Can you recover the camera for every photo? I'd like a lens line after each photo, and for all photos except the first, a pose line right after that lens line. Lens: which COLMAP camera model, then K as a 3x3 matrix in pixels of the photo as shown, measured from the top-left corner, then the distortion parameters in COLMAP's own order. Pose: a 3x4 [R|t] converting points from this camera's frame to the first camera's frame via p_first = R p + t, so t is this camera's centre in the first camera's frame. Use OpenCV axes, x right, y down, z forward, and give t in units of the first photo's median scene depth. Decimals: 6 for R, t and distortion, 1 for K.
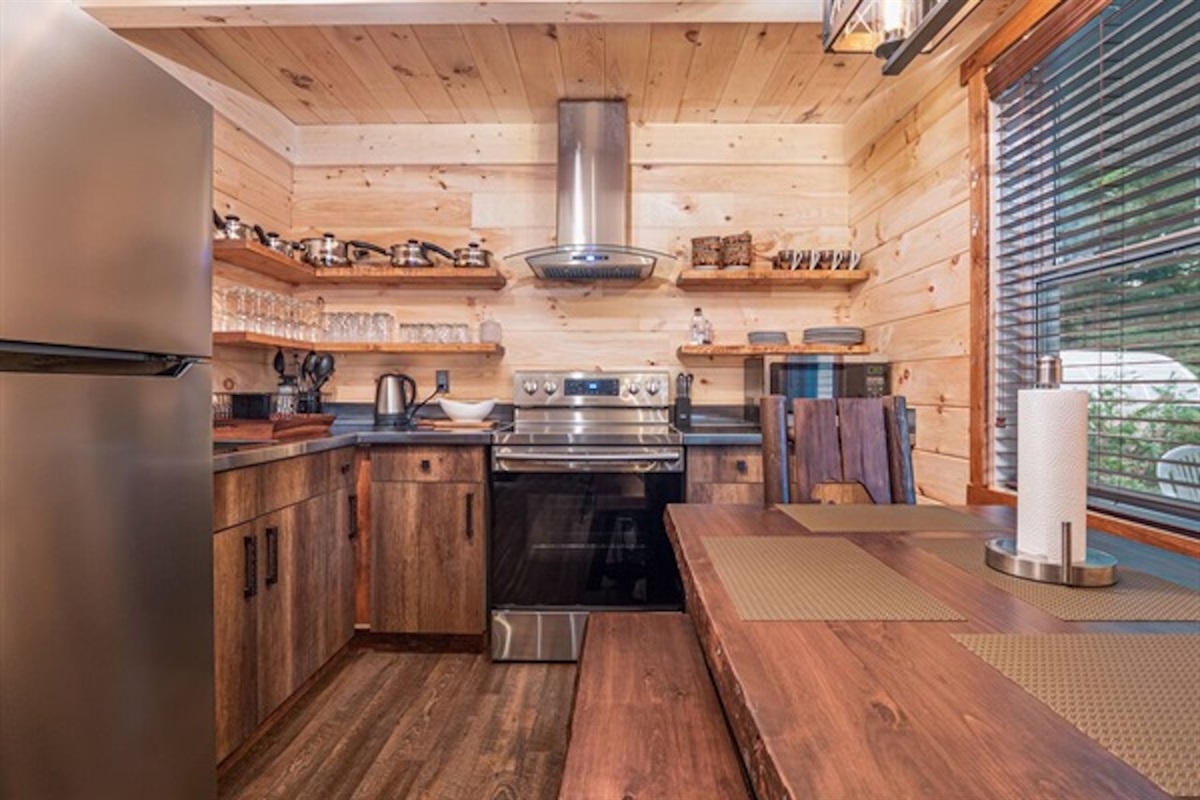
lens RADIAL K [[595.9, 0, 601.2], [0, 595.9, 389.3], [0, 0, 1]] dist [0.003095, 0.000021]
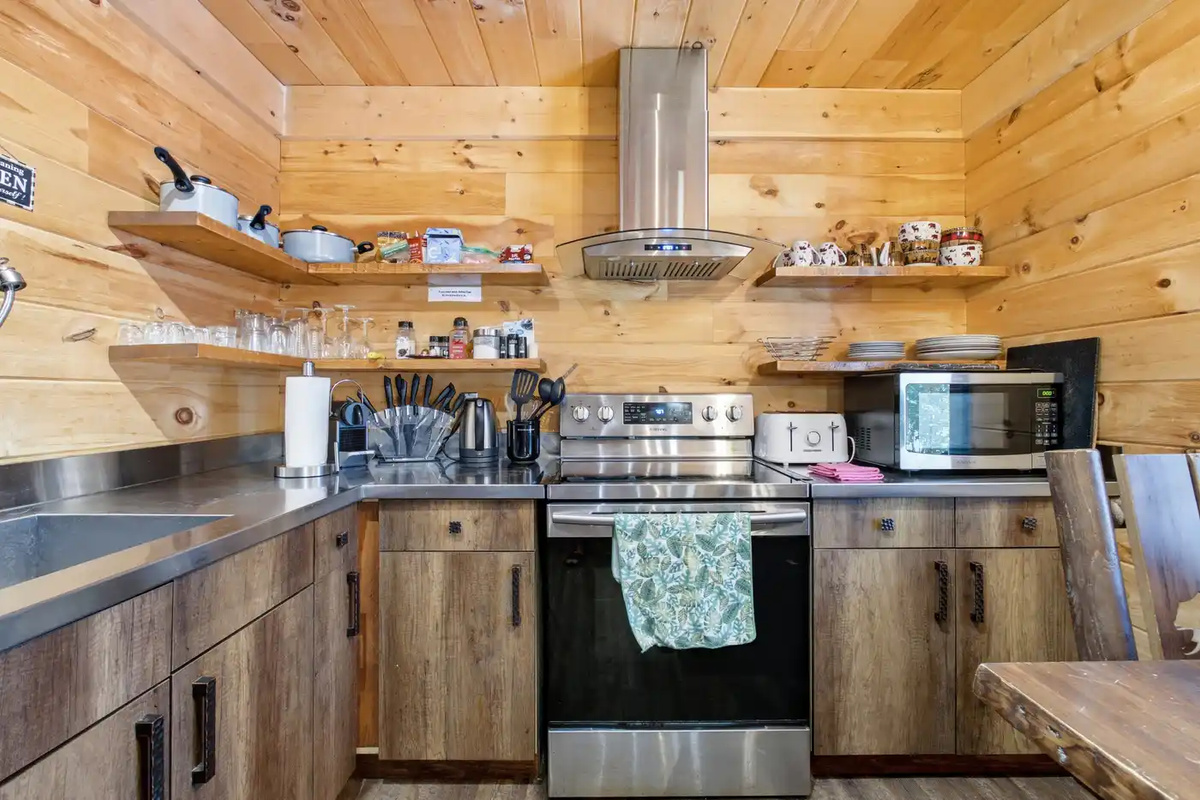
lens RADIAL K [[536.1, 0, 604.5], [0, 536.1, 393.1], [0, 0, 1]] dist [0.001129, 0.000157]
pose [[0.999752, -0.004787, 0.021752, -0.125584], [0.004918, 0.999970, -0.005959, -0.032175], [-0.021723, 0.006064, 0.999746, 0.341088]]
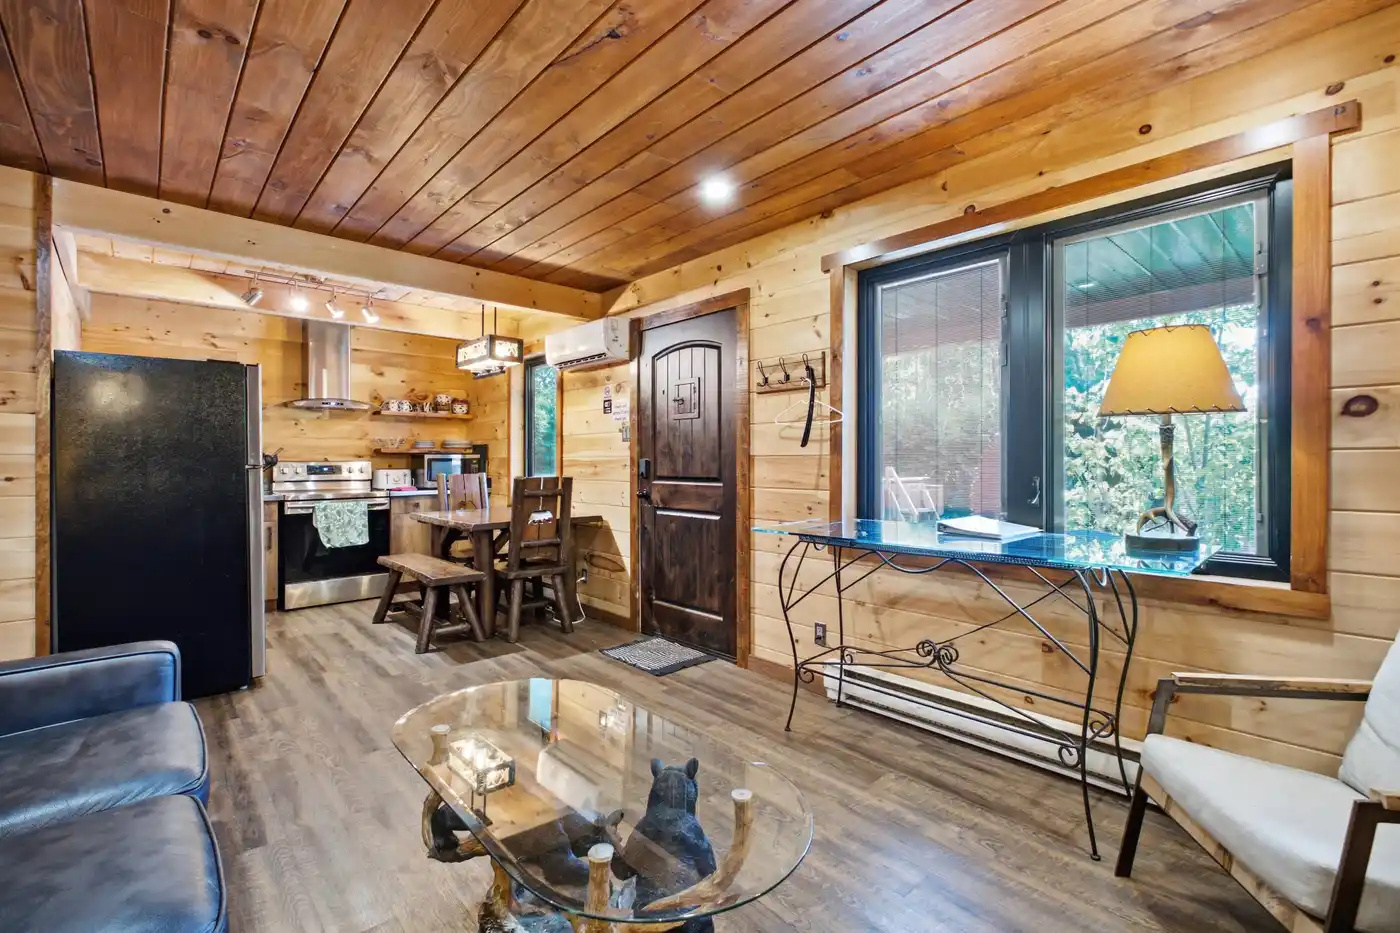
lens RADIAL K [[625.5, 0, 705.3], [0, 625.5, 458.4], [0, 0, 1]] dist [0.001129, 0.000157]
pose [[0.730647, -0.000165, 0.682755, -0.568119], [0.006217, 0.999960, -0.006410, -0.023690], [-0.682727, 0.008928, 0.730619, -1.425266]]
